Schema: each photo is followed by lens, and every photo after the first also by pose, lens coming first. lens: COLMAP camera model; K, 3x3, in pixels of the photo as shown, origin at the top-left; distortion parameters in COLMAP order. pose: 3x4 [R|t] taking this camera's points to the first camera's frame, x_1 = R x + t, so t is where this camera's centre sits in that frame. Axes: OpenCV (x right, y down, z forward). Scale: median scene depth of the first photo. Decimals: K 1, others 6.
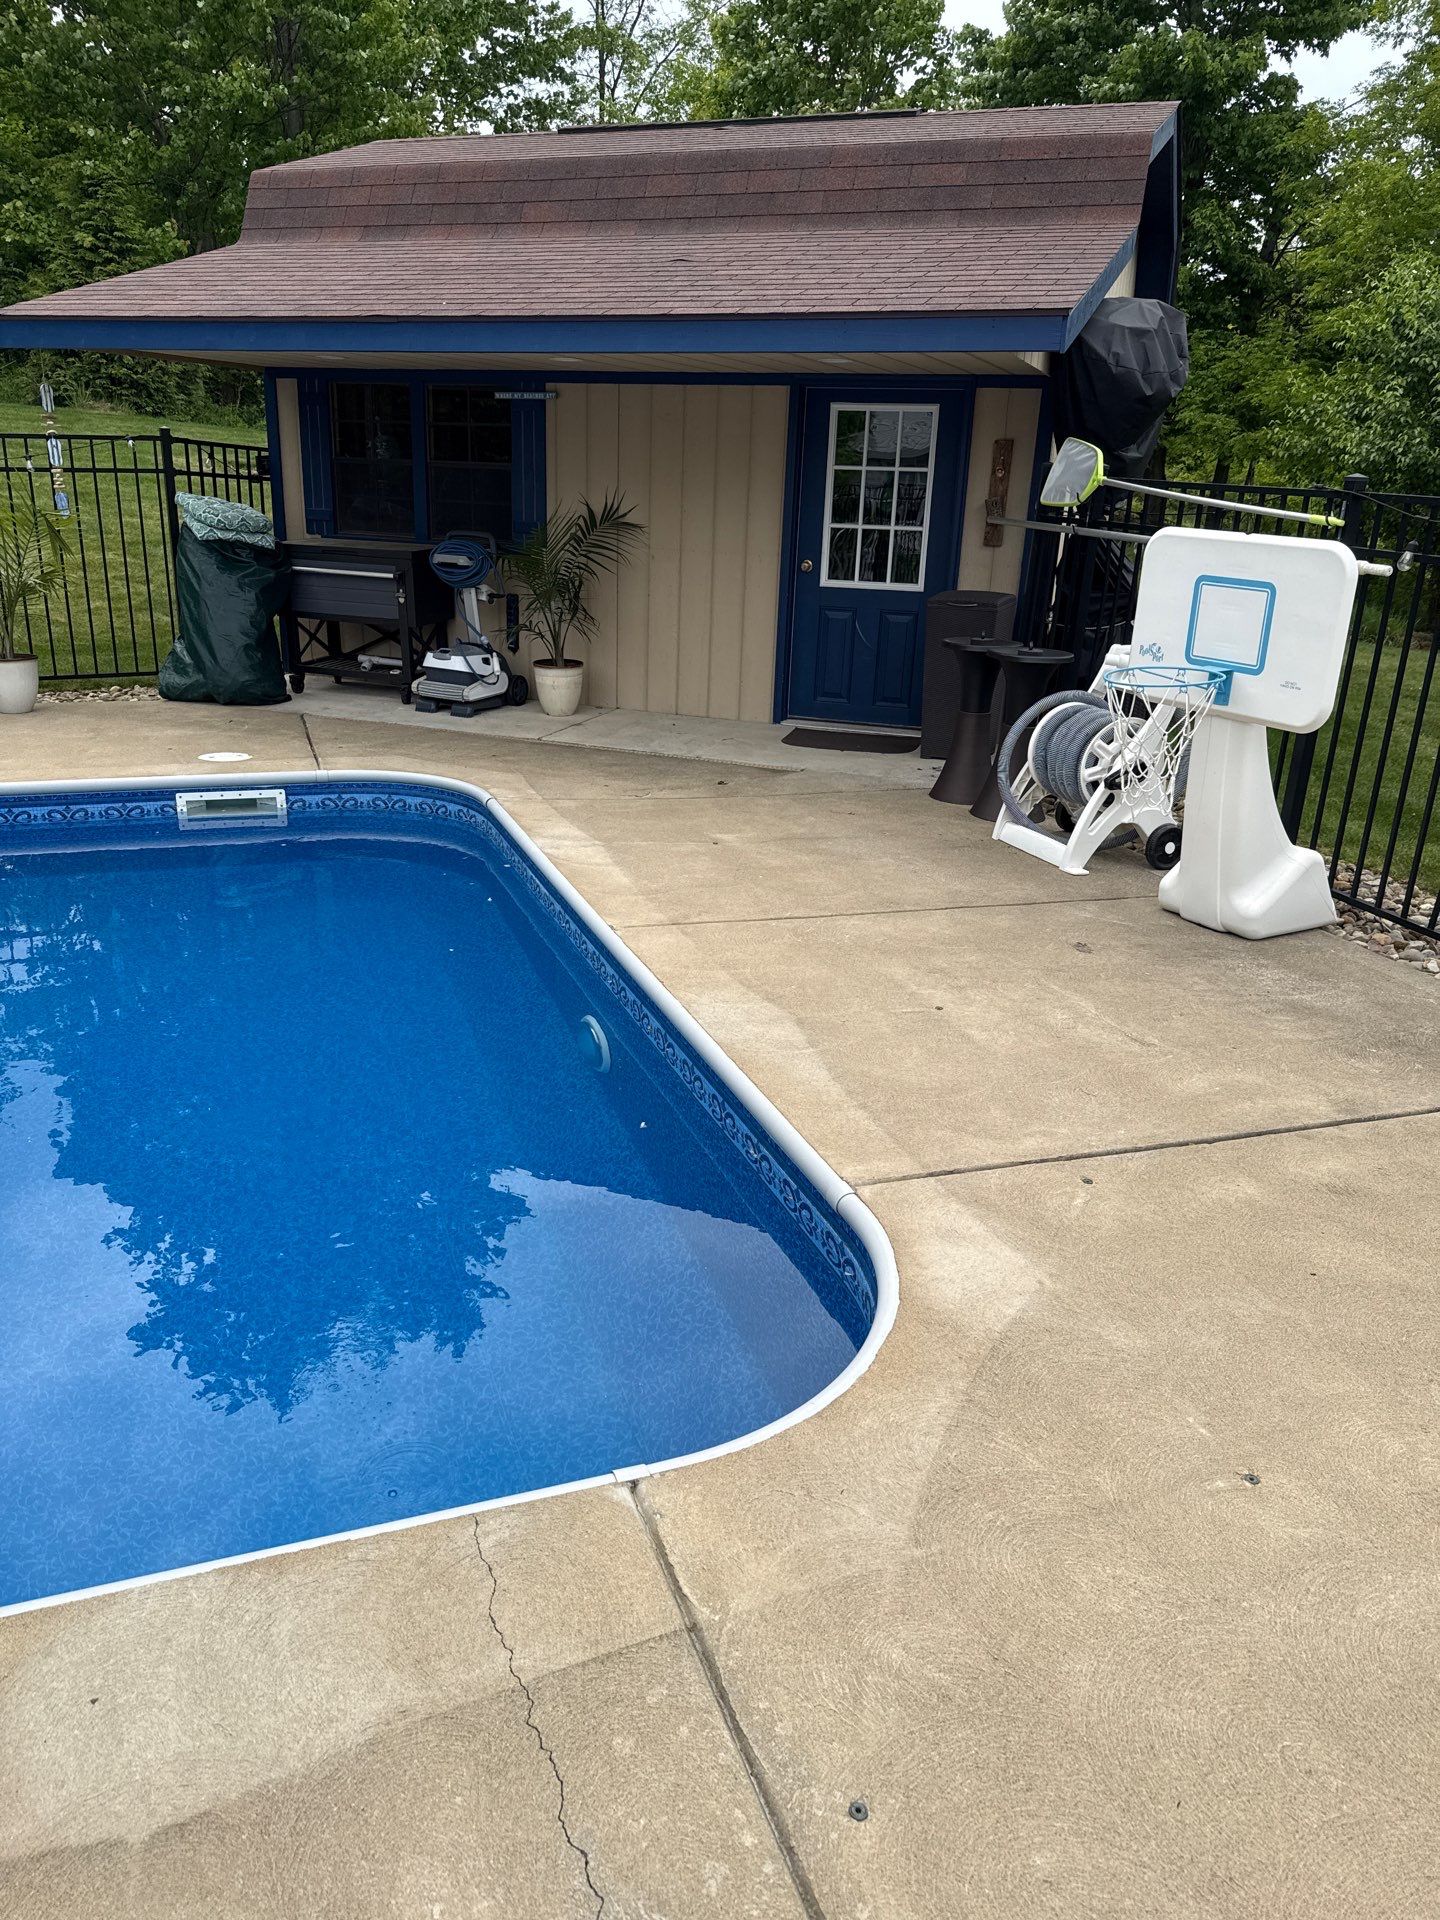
lens RADIAL K [[1324.8, 0, 713.6], [0, 1324.8, 1011.2], [0, 0, 1]] dist [0.005903, 0.001331]
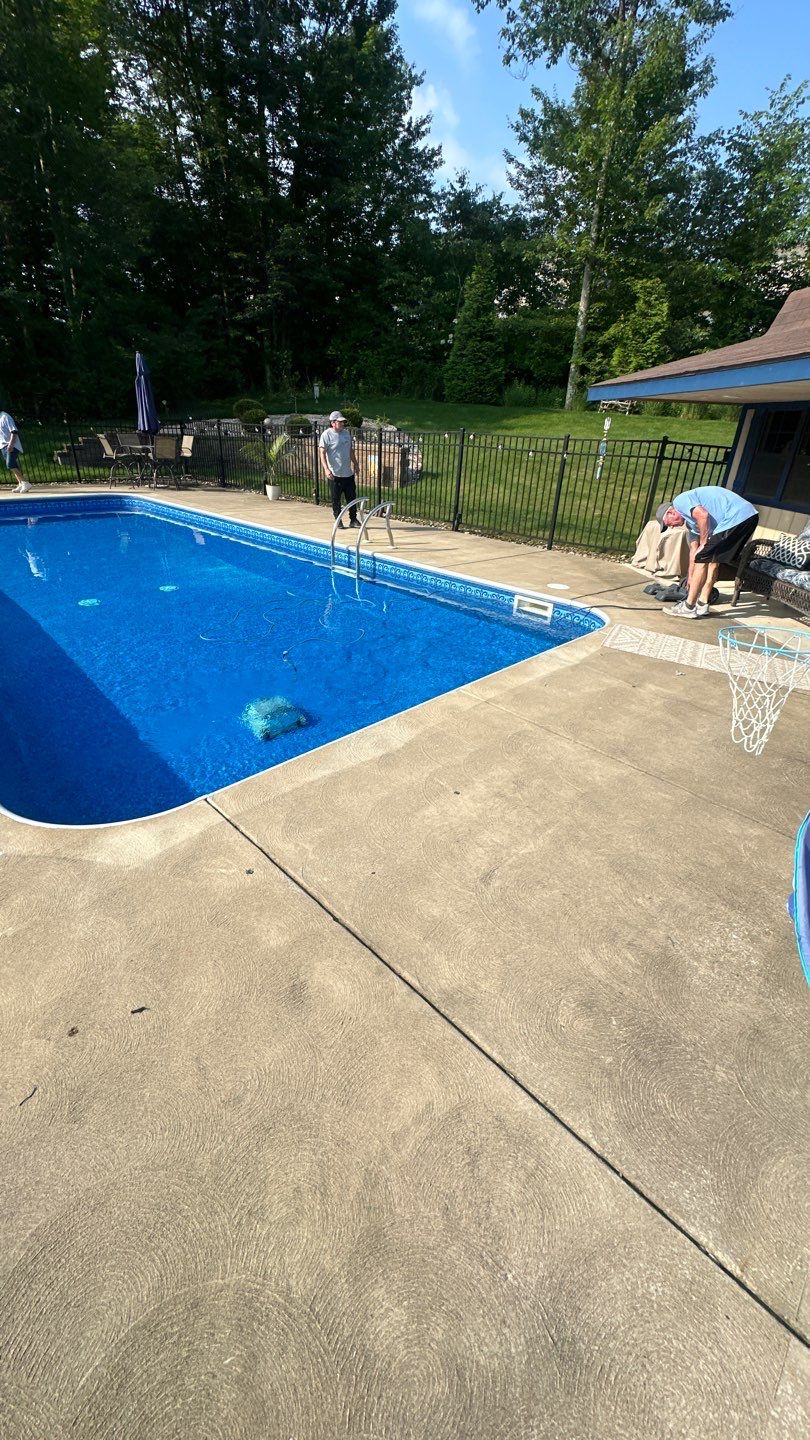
lens RADIAL K [[569.4, 0, 403.6], [0, 569.4, 719.4], [0, 0, 1]] dist [-0.000694, -0.000086]
pose [[0.430326, 0.397506, -0.810437, 0.341327], [-0.359883, 0.898930, 0.249819, -0.119505], [0.827830, 0.184159, 0.529889, 0.276878]]
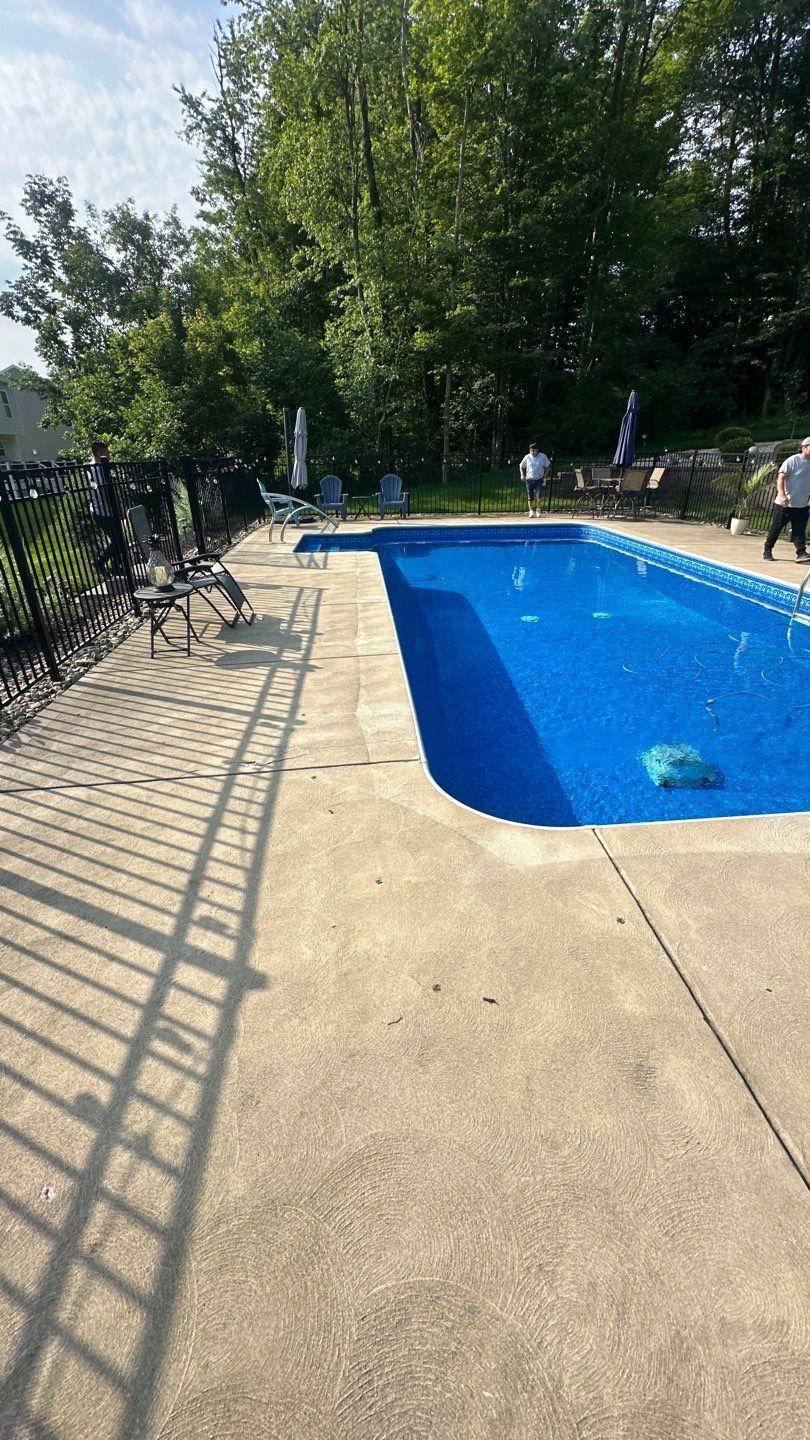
lens RADIAL K [[569.4, 0, 403.6], [0, 569.4, 719.4], [0, 0, 1]] dist [-0.000694, -0.000086]
pose [[-0.262652, 0.381693, -0.886185, 0.337020], [-0.362513, 0.812110, 0.457232, -0.115371], [0.894202, 0.441347, -0.074934, 0.264534]]
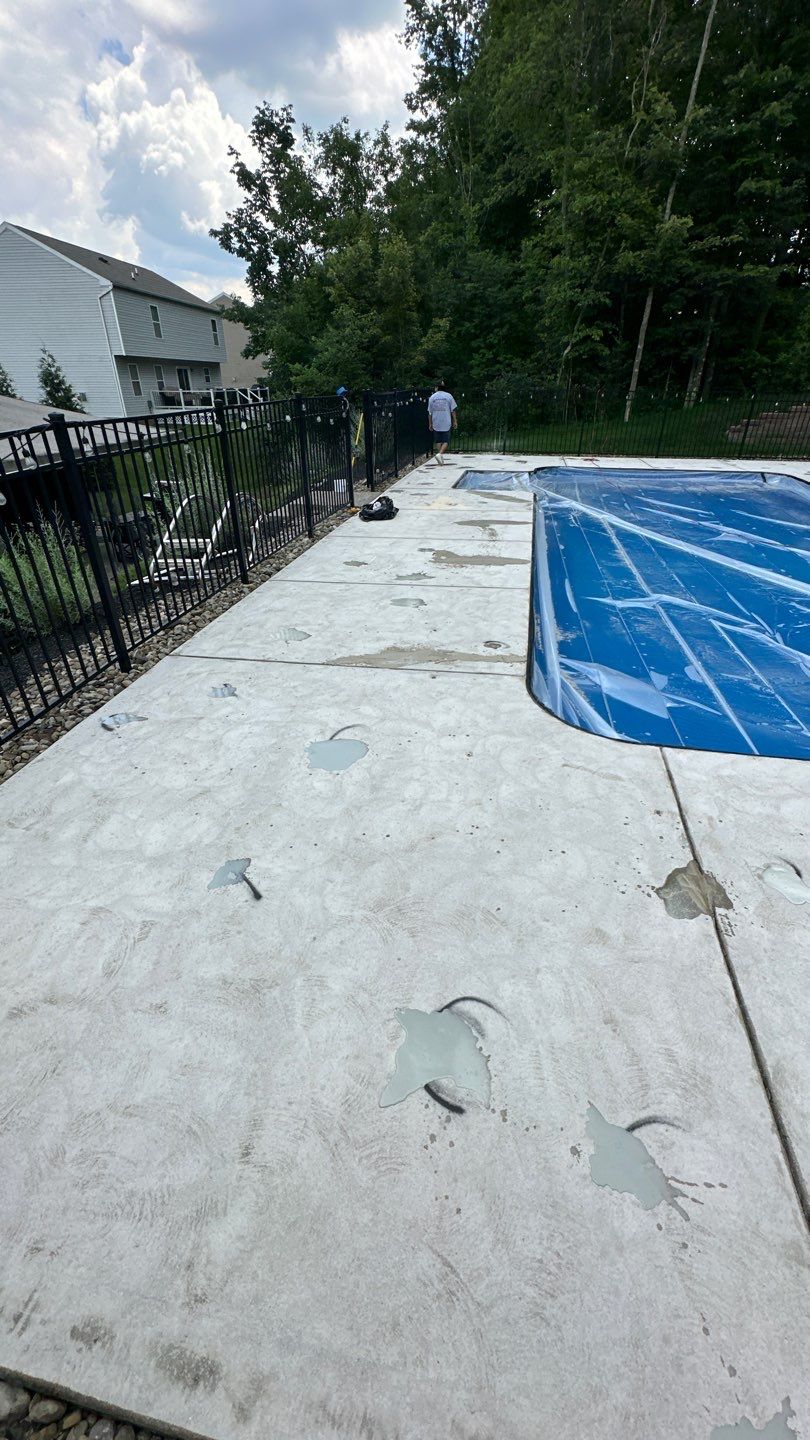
lens RADIAL K [[574.8, 0, 405.4], [0, 574.8, 719.6], [0, 0, 1]] dist [-0.002213, 0.002961]
pose [[-0.515875, 0.403750, -0.755553, 0.413143], [-0.339813, 0.713171, 0.613118, -0.143682], [0.786385, 0.573039, -0.230707, 0.310898]]
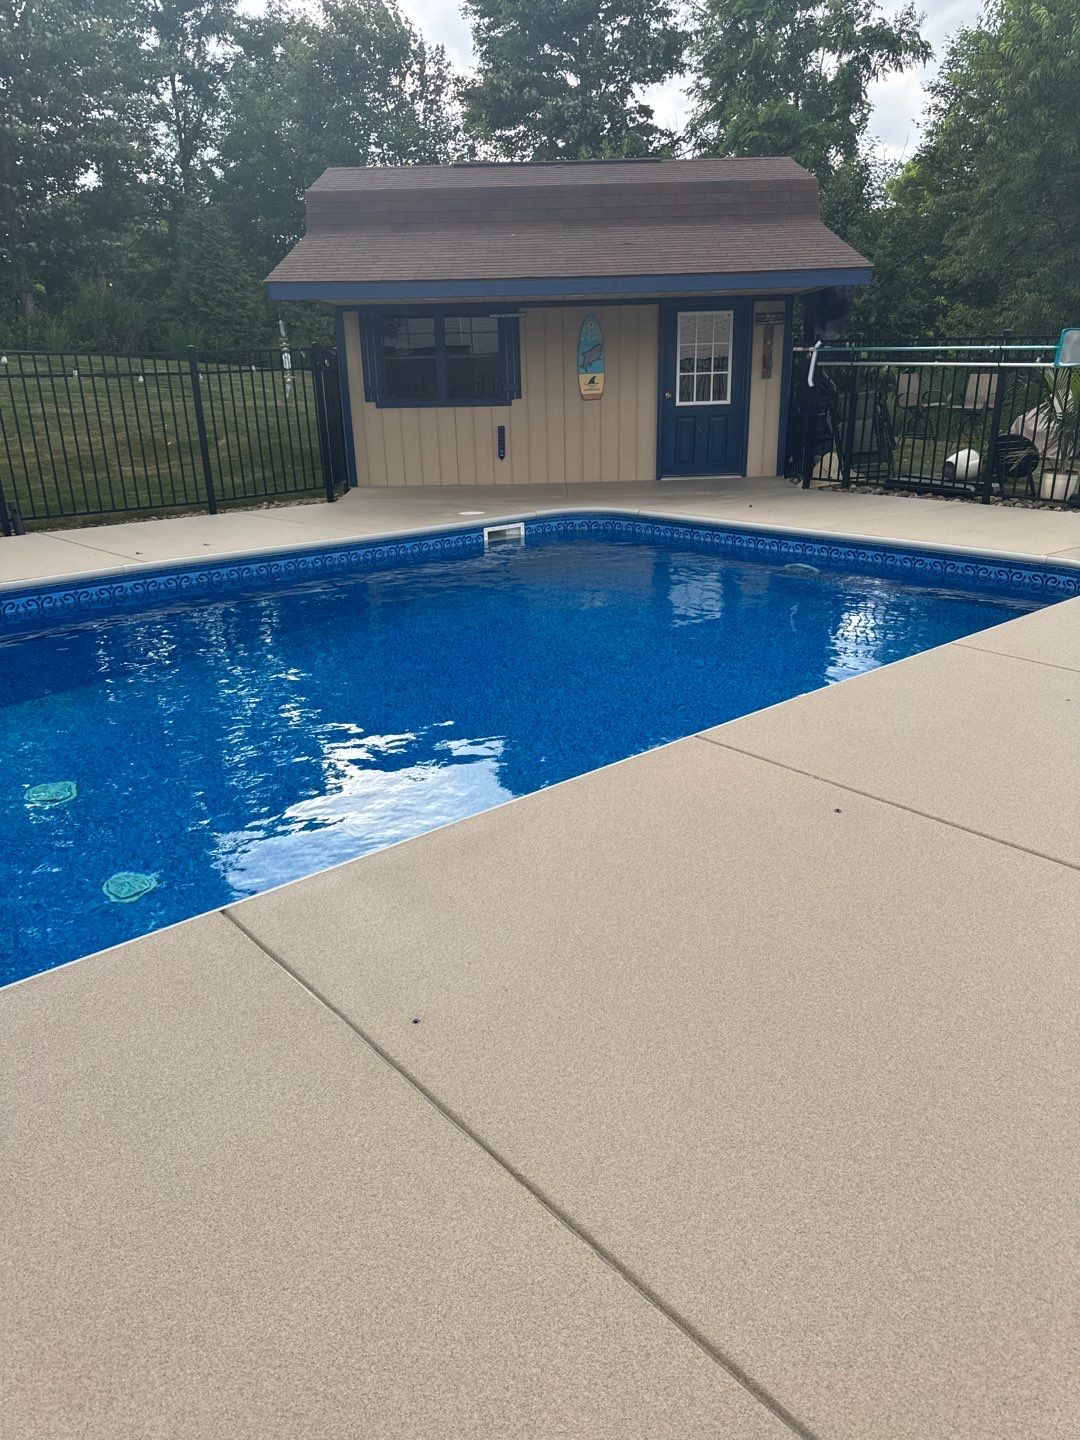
lens RADIAL K [[975.7, 0, 539.0], [0, 975.7, 715.8], [0, 0, 1]] dist [0.054662, 0.000002]
pose [[0.932002, -0.172022, 0.319031, -0.681223], [0.182735, 0.983155, -0.003714, 0.102111], [-0.313018, 0.061760, 0.947737, -0.294648]]
